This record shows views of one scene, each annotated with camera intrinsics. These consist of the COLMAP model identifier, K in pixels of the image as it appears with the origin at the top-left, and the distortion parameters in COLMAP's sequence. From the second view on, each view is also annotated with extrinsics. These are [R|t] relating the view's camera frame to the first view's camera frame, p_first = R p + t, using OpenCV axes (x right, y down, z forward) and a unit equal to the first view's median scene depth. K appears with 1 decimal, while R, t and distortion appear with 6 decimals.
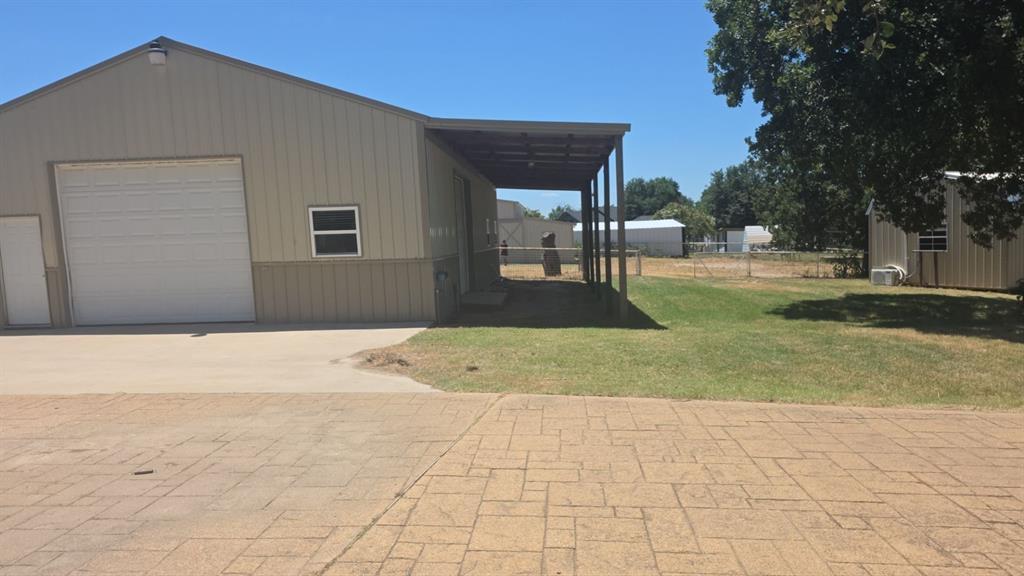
lens RADIAL K [[666.1, 0, 515.7], [0, 666.1, 286.9], [0, 0, 1]] dist [0.060136, -0.041277]
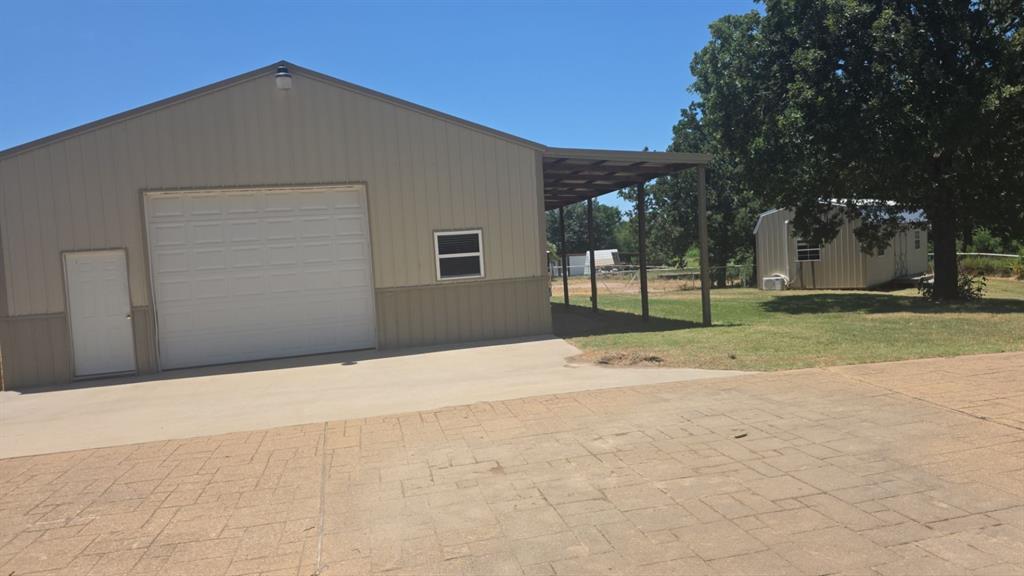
lens RADIAL K [[666.1, 0, 511.0], [0, 666.1, 287.9], [0, 0, 1]] dist [0.060136, -0.041277]
pose [[0.944295, -0.049977, 0.325285, -0.524965], [0.065717, 0.997131, -0.037575, 0.012932], [-0.322473, 0.056859, 0.944869, -0.000825]]
